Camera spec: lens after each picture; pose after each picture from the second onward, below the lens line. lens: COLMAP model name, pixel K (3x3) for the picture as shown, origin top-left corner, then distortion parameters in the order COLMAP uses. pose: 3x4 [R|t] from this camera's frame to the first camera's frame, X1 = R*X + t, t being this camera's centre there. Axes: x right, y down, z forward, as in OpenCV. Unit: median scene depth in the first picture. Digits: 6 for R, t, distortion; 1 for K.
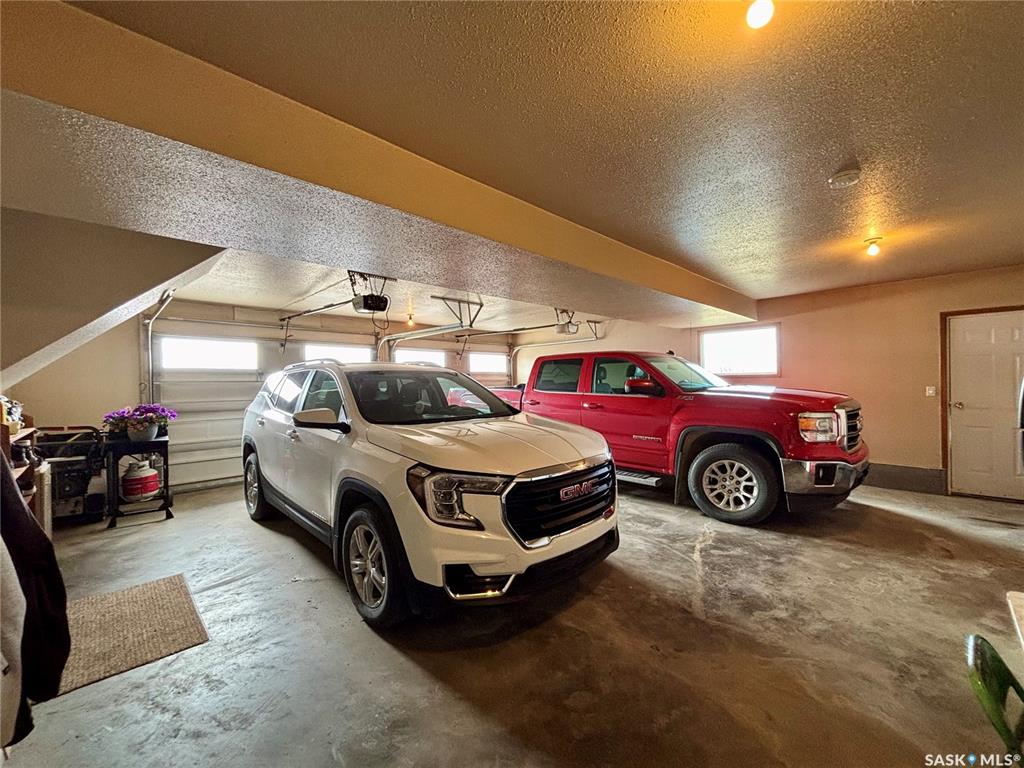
lens RADIAL K [[408.5, 0, 511.4], [0, 408.5, 380.0], [0, 0, 1]] dist [0.014249, -0.000440]
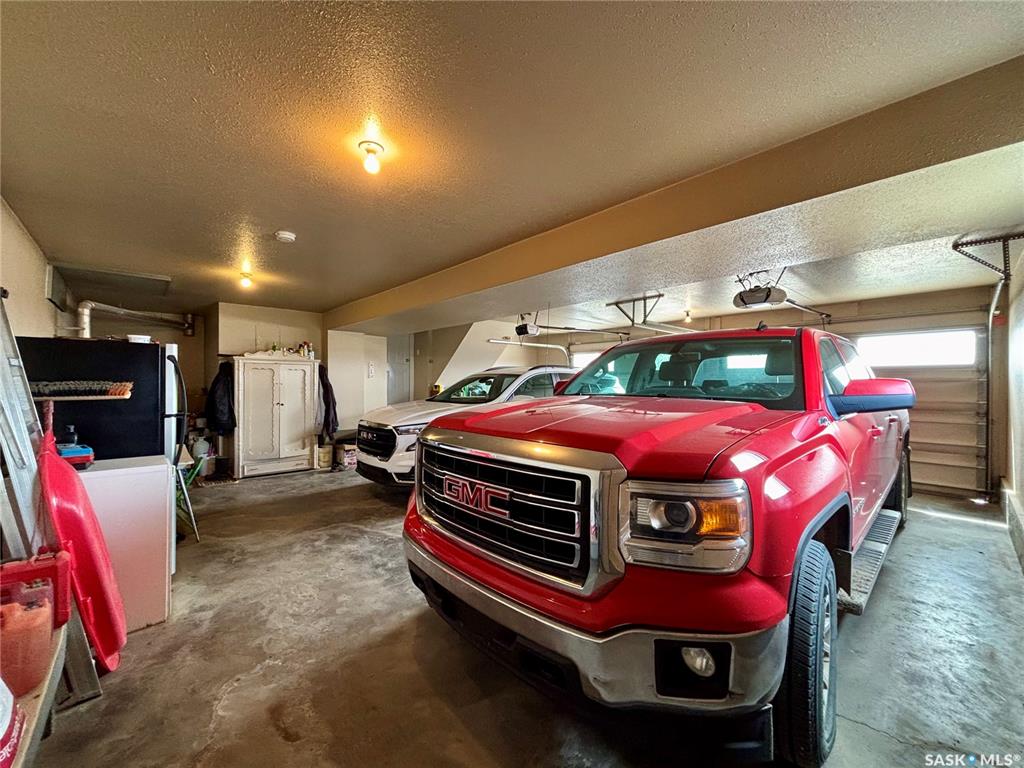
lens RADIAL K [[408.5, 0, 512.5], [0, 408.5, 384.7], [0, 0, 1]] dist [0.014249, -0.000440]
pose [[-0.043700, 0.016952, -0.998901, 1.733318], [0.002977, 0.999854, 0.016838, -0.011760], [0.999040, -0.002238, -0.043744, 1.469421]]
